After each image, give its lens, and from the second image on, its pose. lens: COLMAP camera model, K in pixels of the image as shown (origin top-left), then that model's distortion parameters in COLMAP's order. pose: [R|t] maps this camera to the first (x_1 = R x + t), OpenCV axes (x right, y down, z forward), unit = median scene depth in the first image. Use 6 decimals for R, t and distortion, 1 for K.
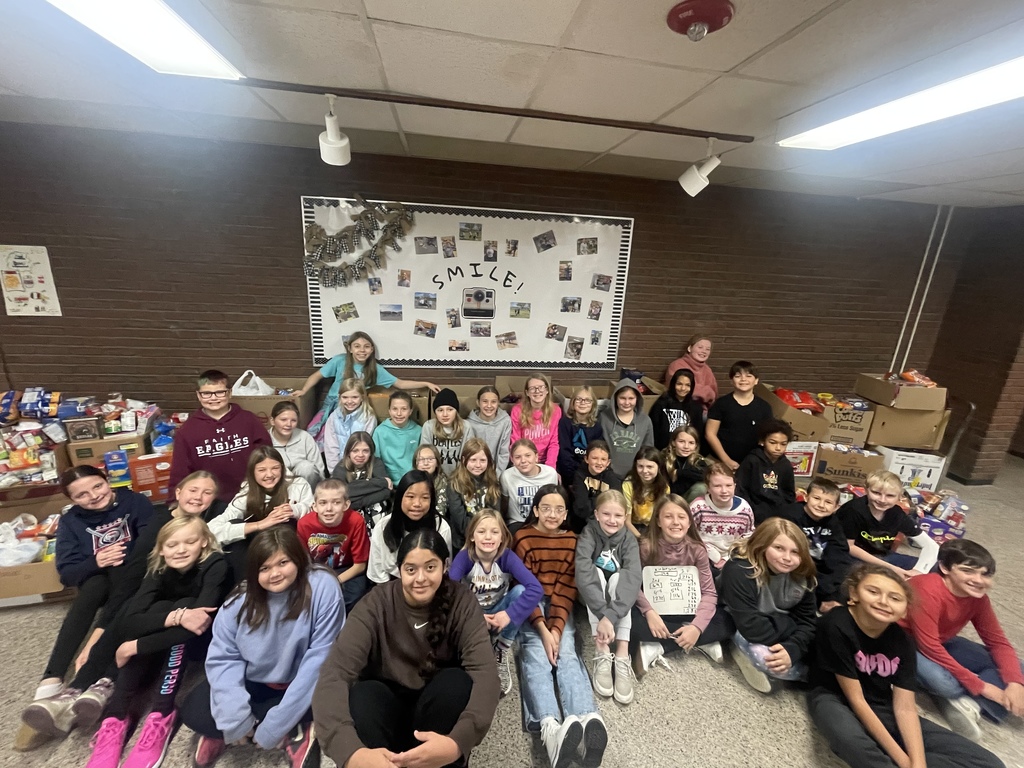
lens RADIAL K [[445.6, 0, 514.2], [0, 445.6, 391.3], [0, 0, 1]] dist [0.004403, -0.000001]
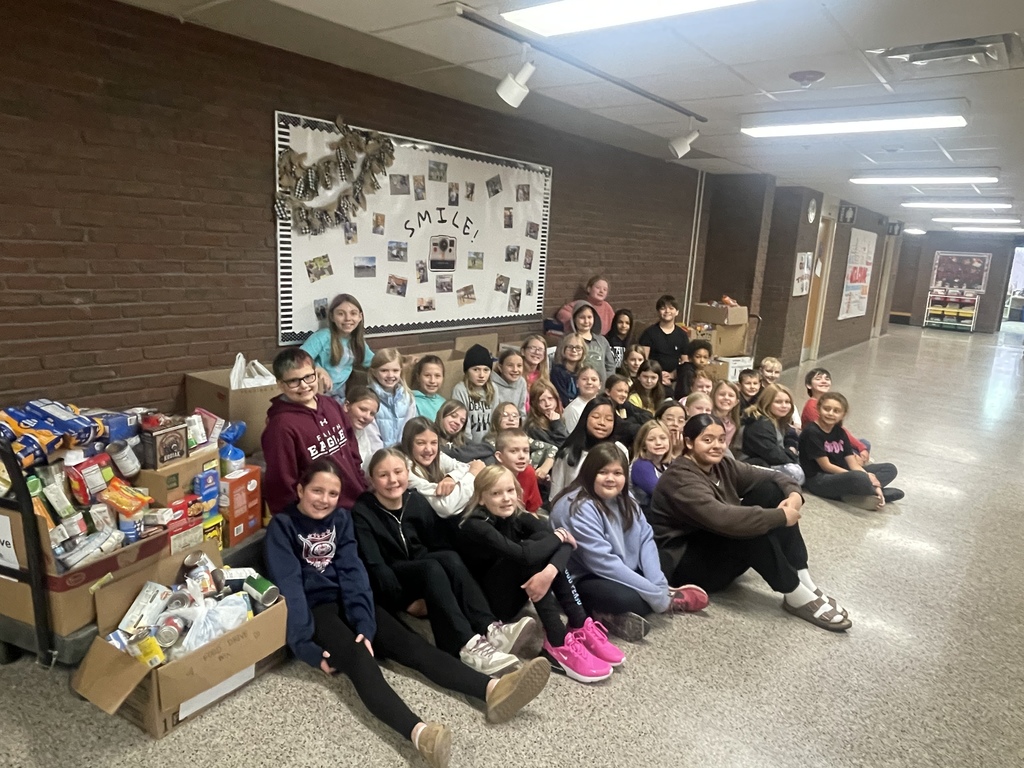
lens RADIAL K [[659.5, 0, 511.3], [0, 659.5, 382.4], [0, 0, 1]] dist [-0.002444, 0.000345]
pose [[0.741904, -0.148264, 0.653908, -0.871703], [0.170541, 0.984899, 0.029821, 0.033397], [-0.648455, 0.089394, 0.755986, -0.029841]]
